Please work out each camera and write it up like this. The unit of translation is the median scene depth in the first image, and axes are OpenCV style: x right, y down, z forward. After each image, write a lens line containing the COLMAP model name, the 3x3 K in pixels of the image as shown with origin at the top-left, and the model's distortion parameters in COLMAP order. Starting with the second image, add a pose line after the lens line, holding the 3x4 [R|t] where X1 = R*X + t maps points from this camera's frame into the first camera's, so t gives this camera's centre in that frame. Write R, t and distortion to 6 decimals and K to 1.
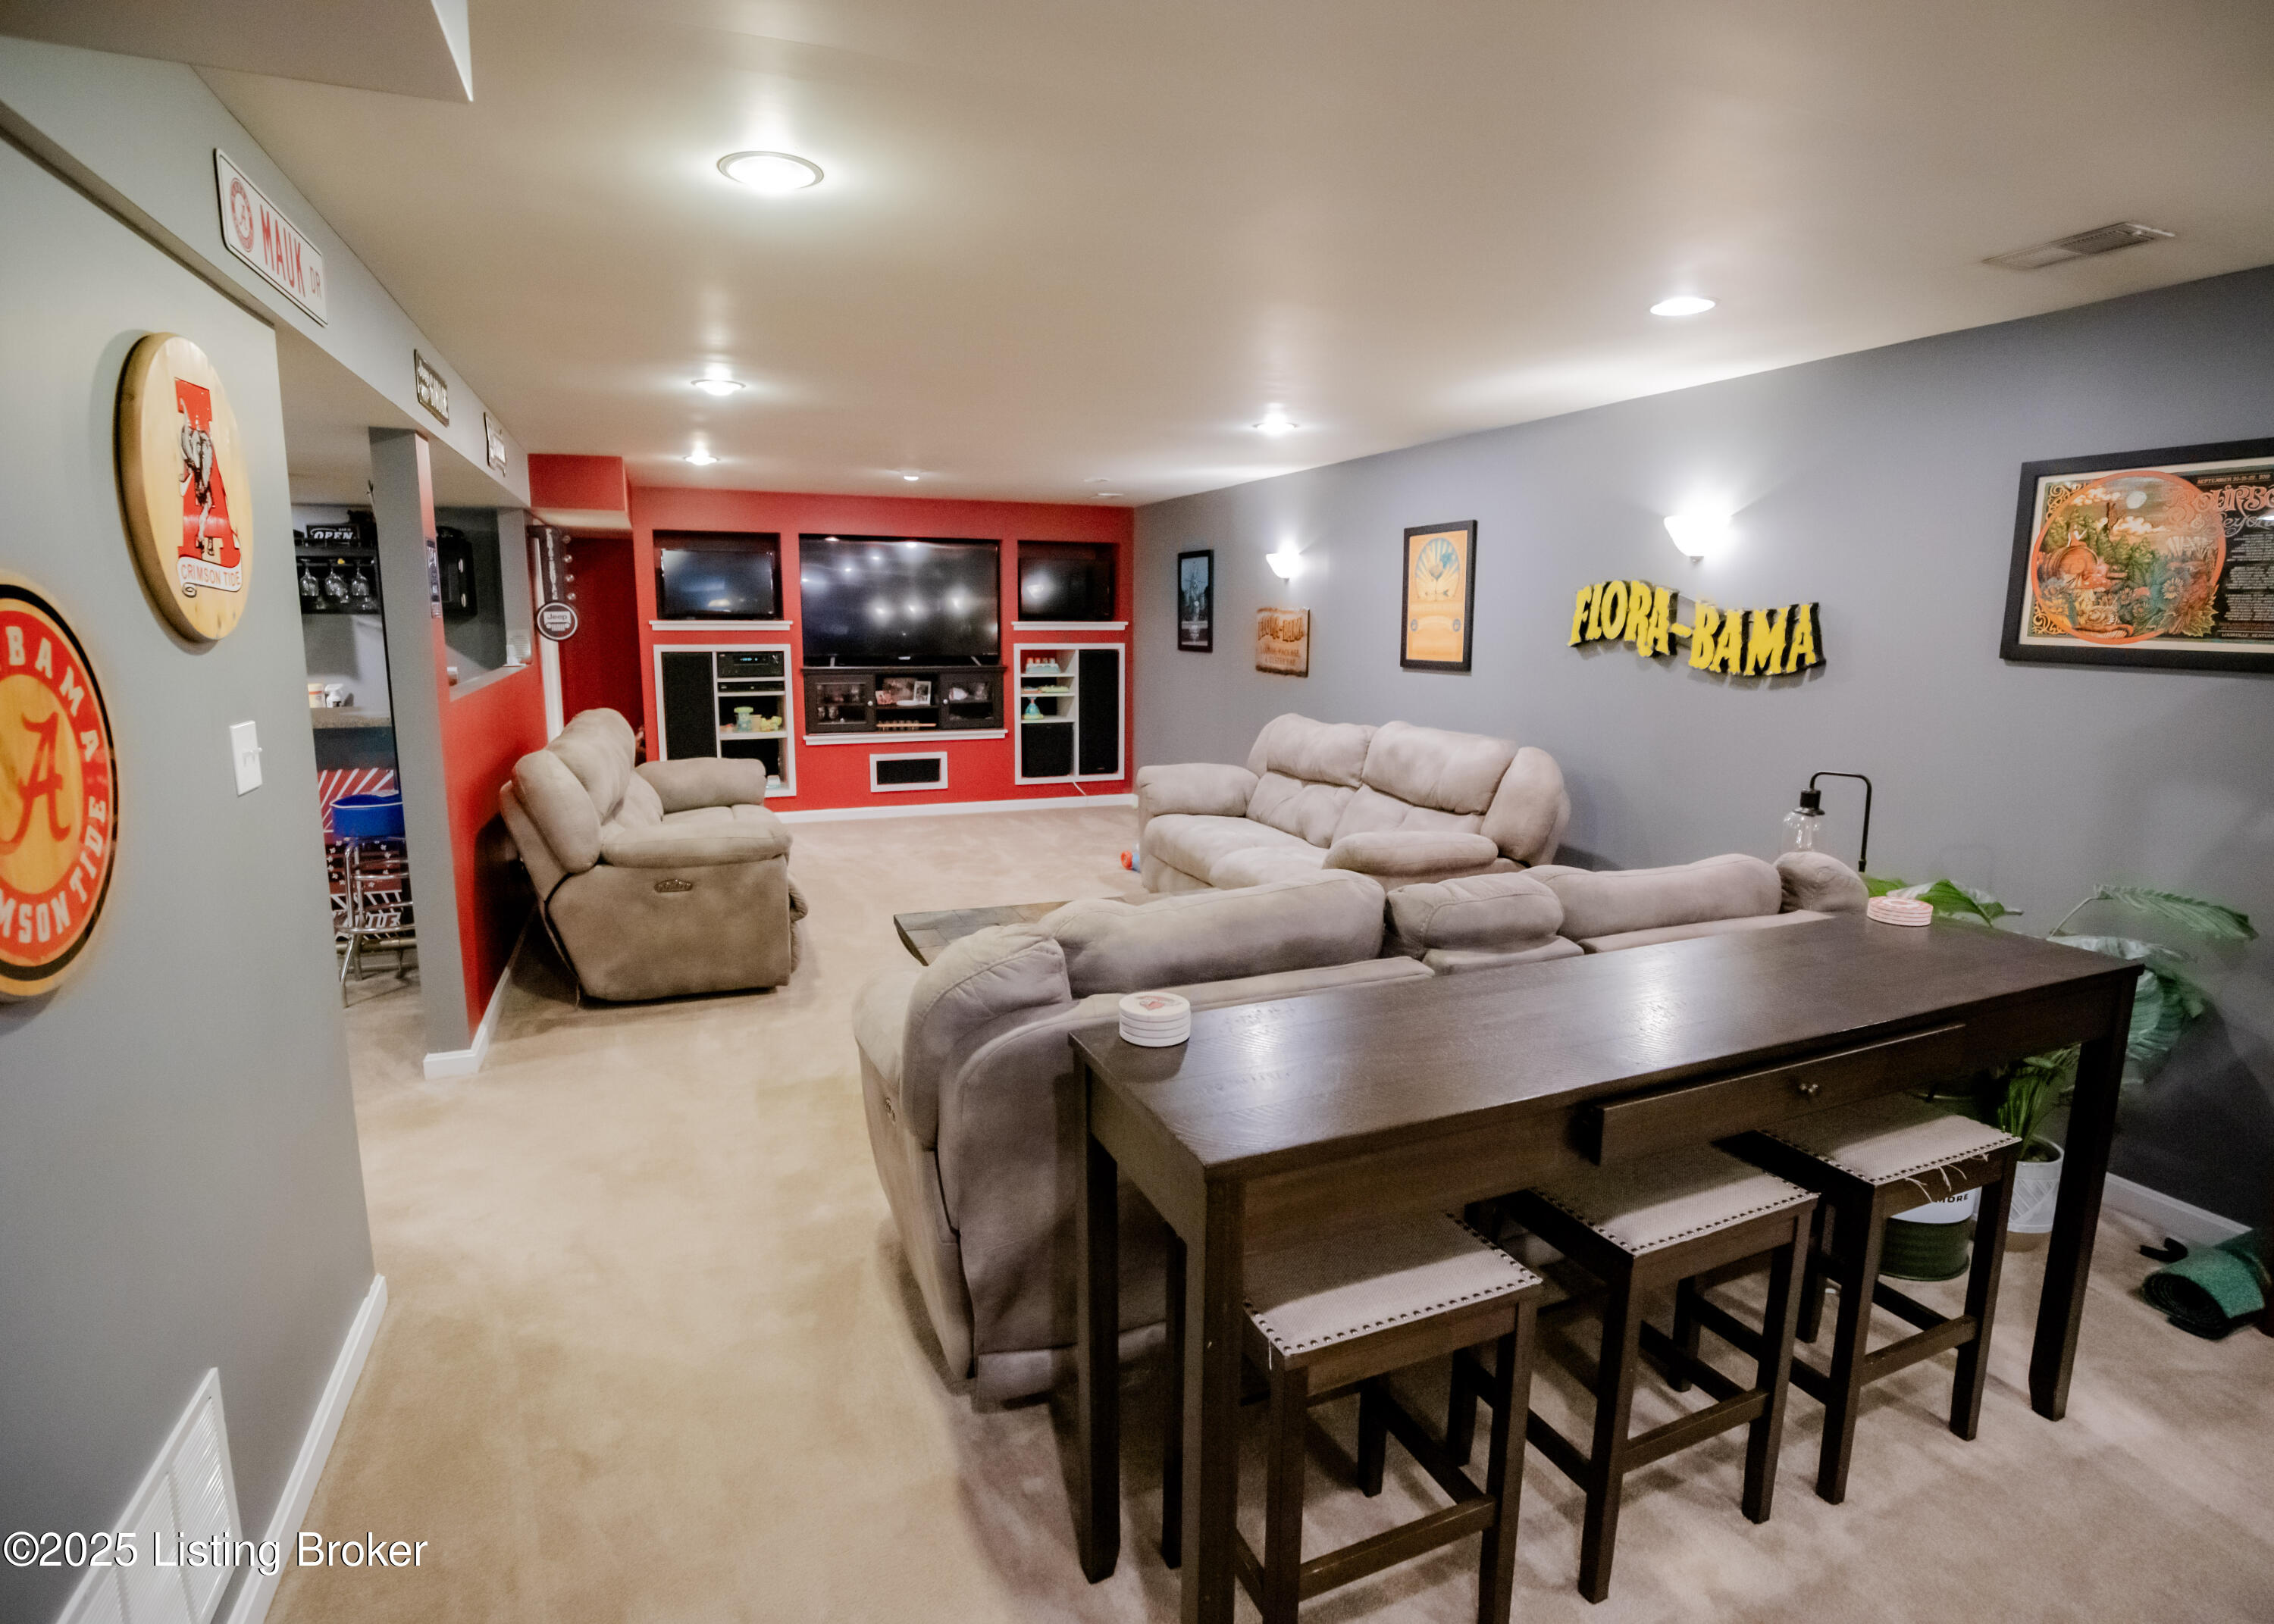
lens RADIAL K [[1134.4, 0, 1155.6], [0, 1134.4, 820.1], [0, 0, 1]] dist [-0.035379, 0.006046]
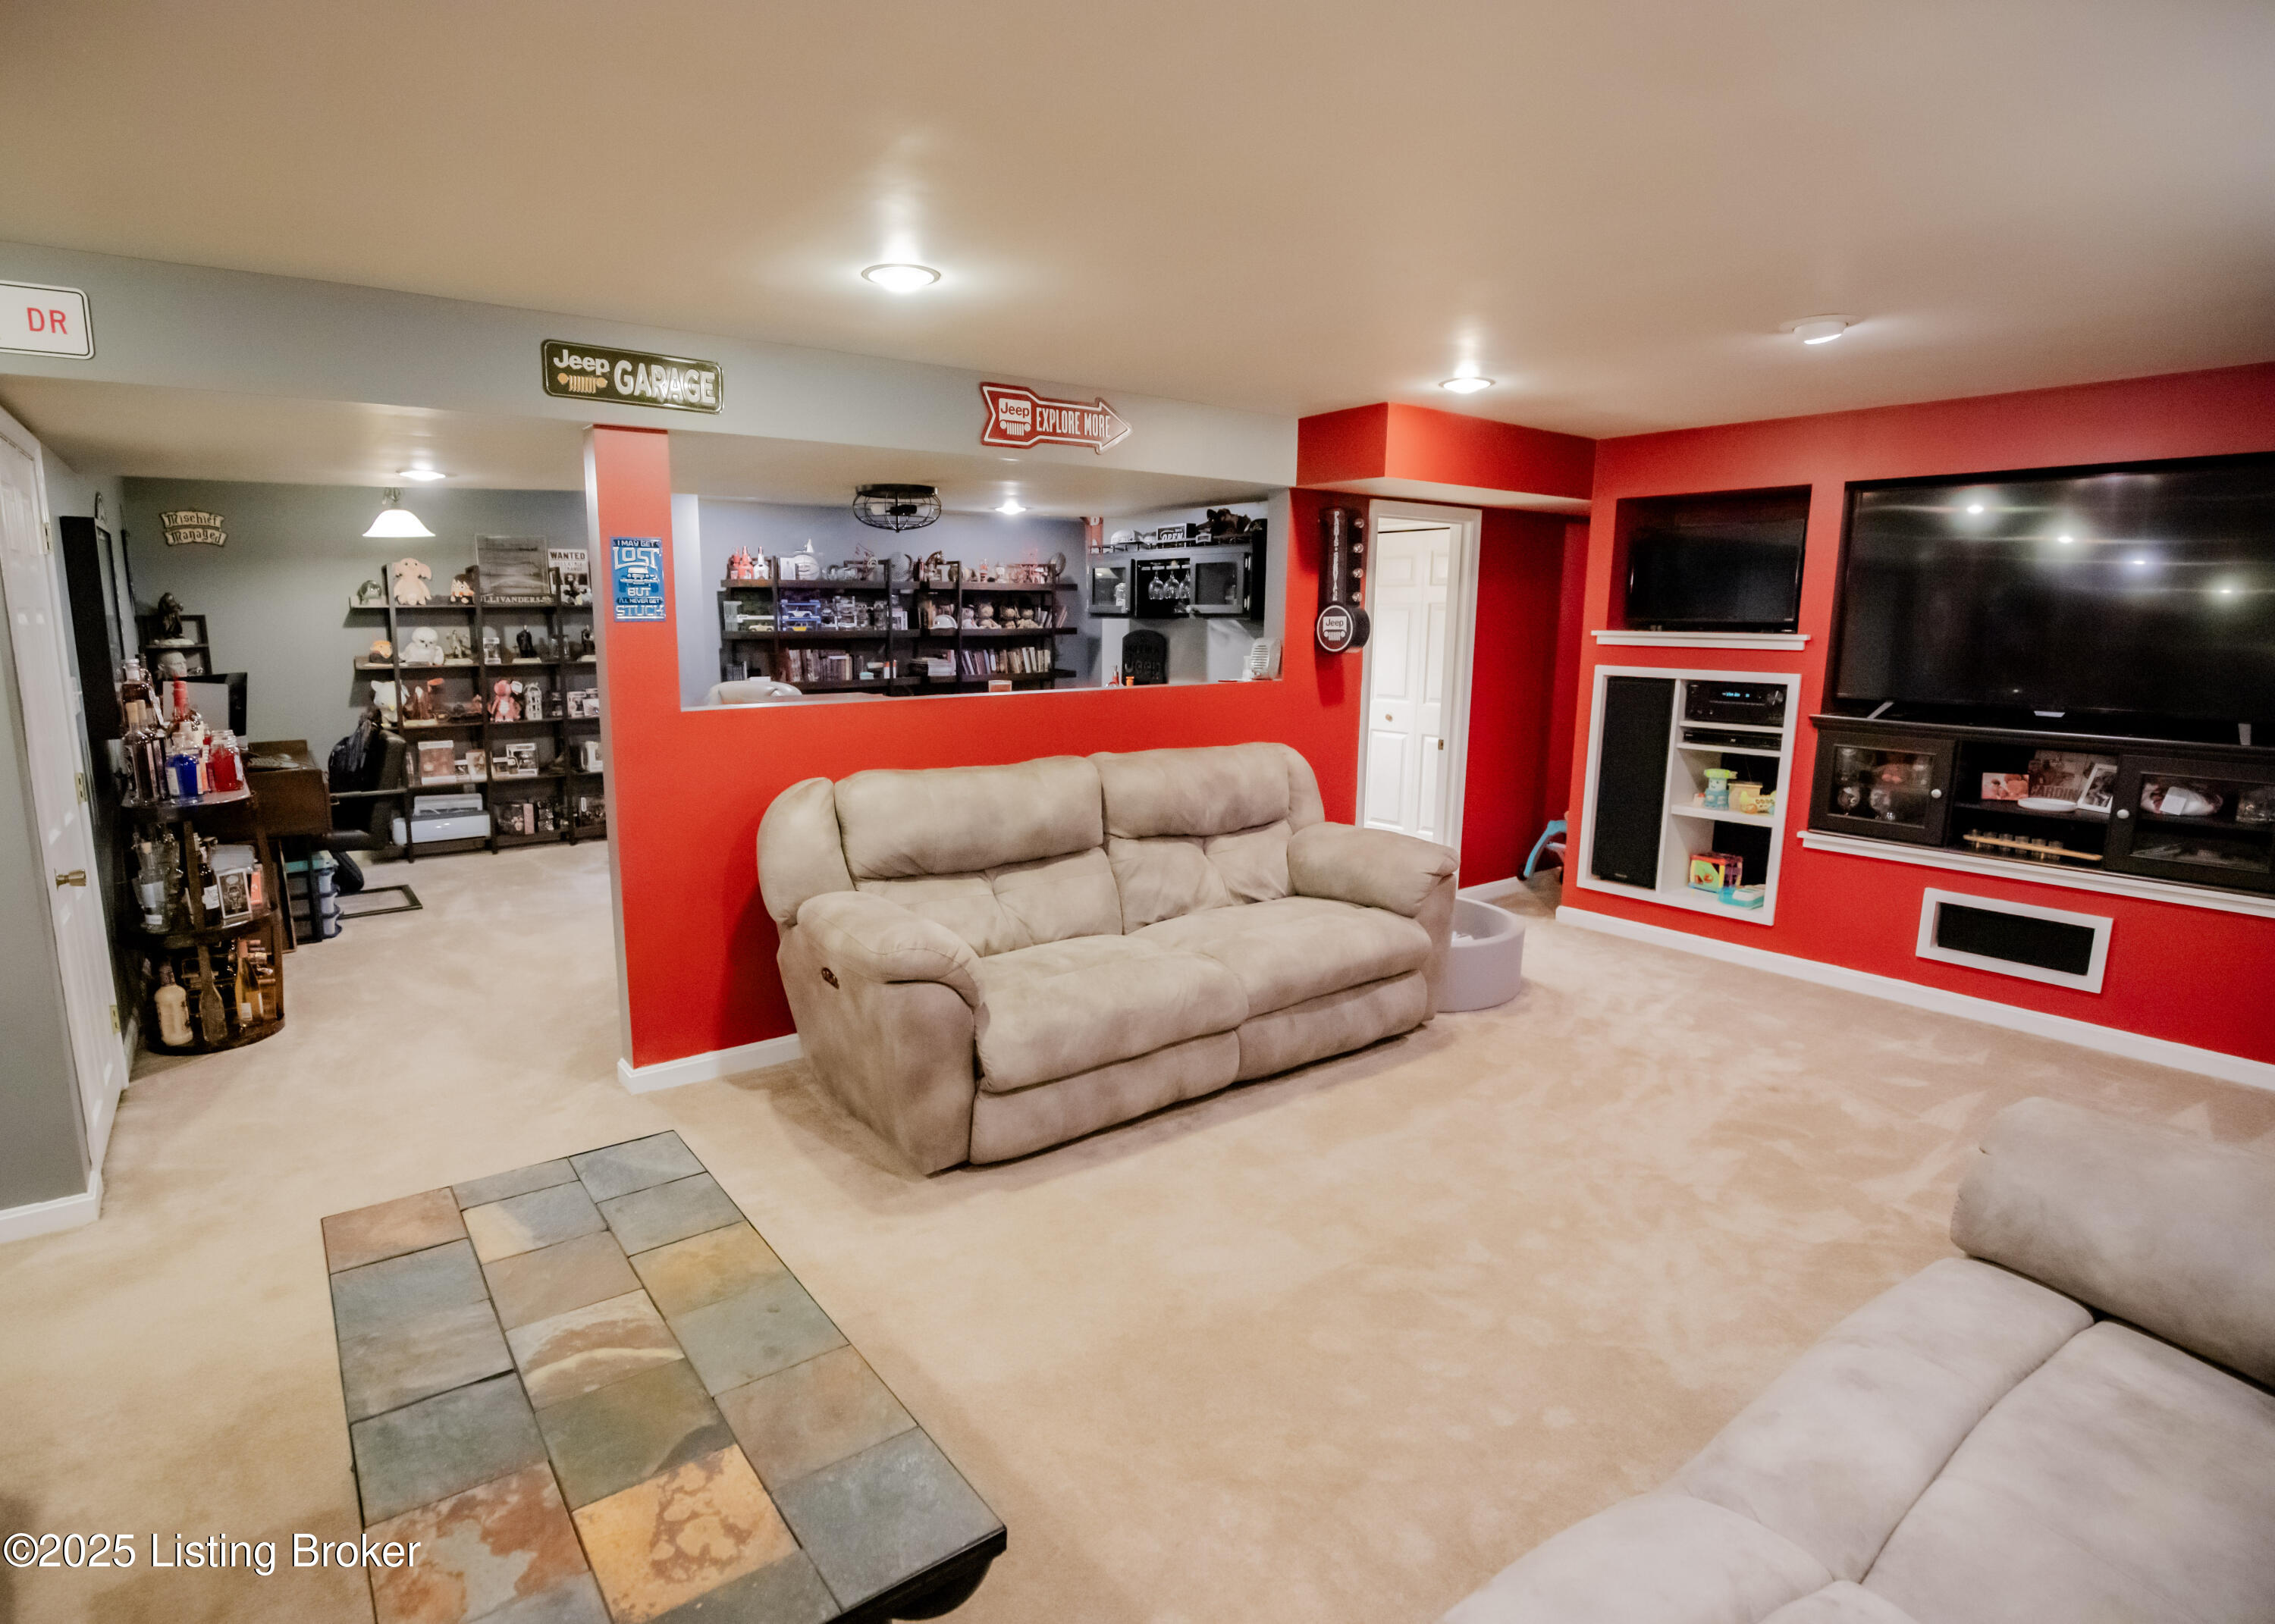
lens RADIAL K [[1134.9, 0, 1036.0], [0, 1134.9, 818.8], [0, 0, 1]] dist [-0.035379, 0.006046]
pose [[0.208887, 0.167407, -0.963505, 0.173996], [-0.175216, 0.975703, 0.131540, -0.093042], [0.962115, 0.141345, 0.233144, 0.514204]]
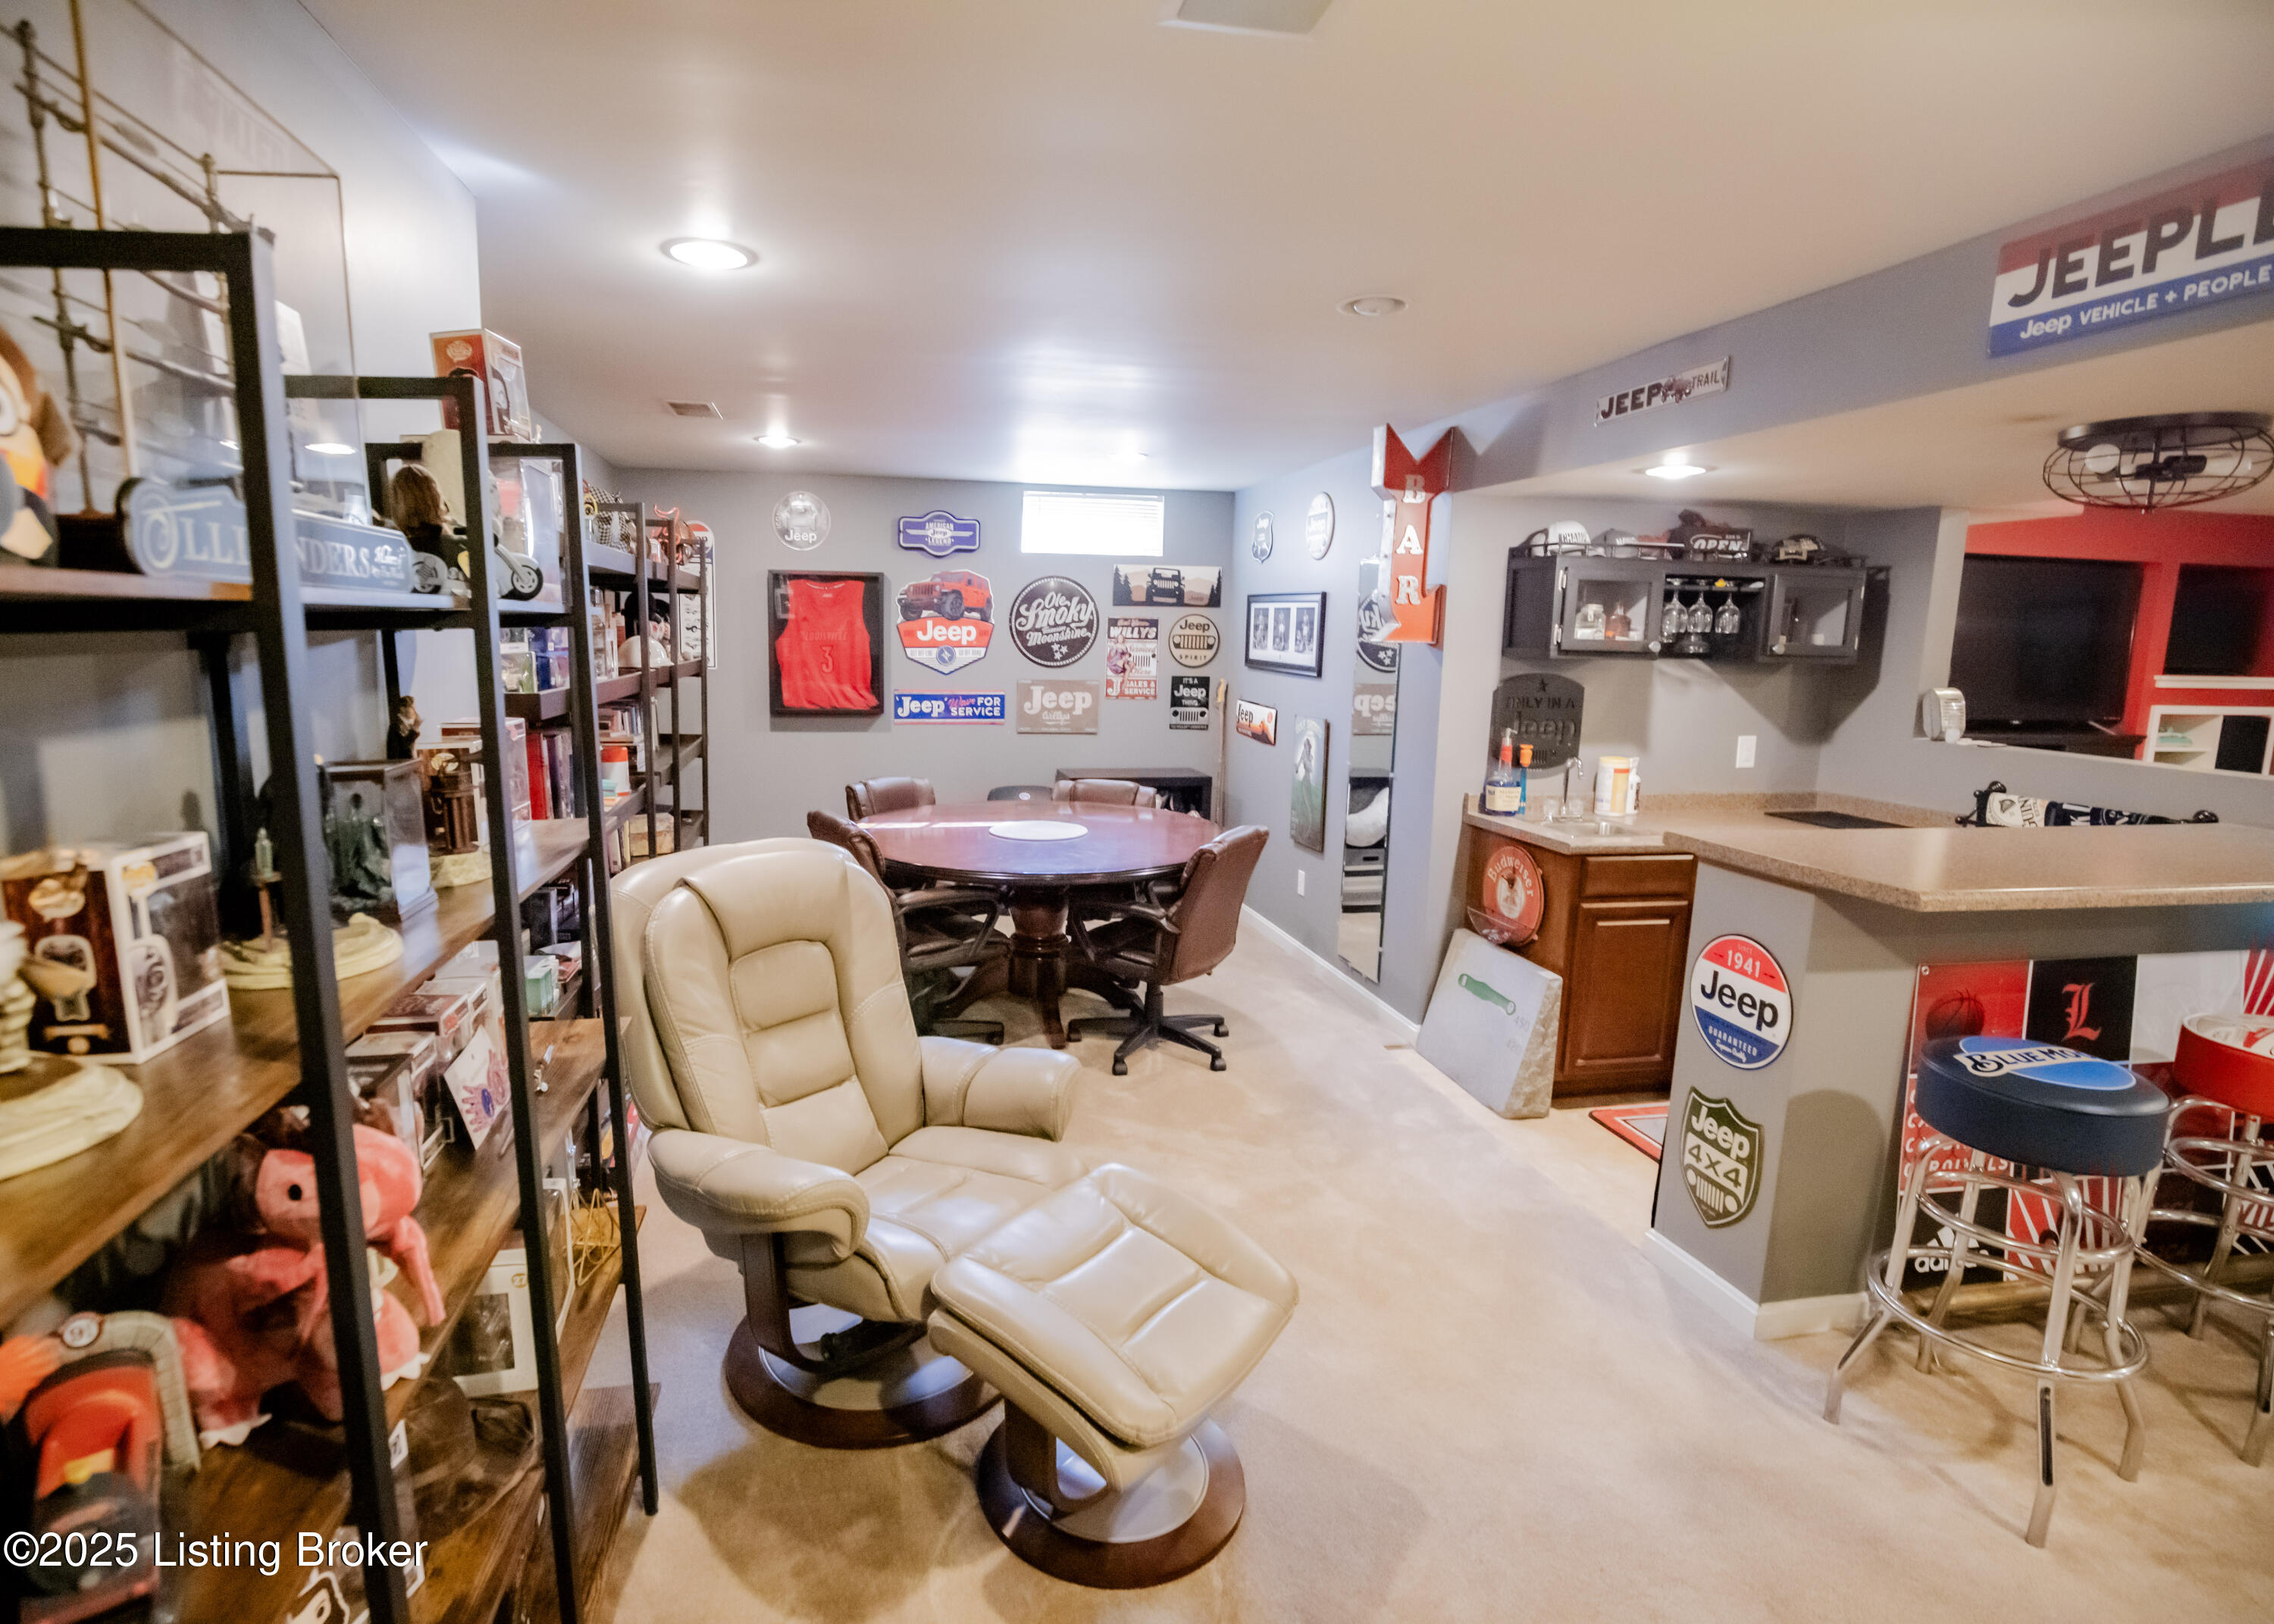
lens RADIAL K [[1134.4, 0, 1039.1], [0, 1134.4, 807.7], [0, 0, 1]] dist [-0.035379, 0.006046]
pose [[0.973582, 0.044477, -0.223965, -0.736918], [-0.050896, 0.998440, -0.022967, -0.042685], [0.222594, 0.033759, 0.974326, 0.178918]]
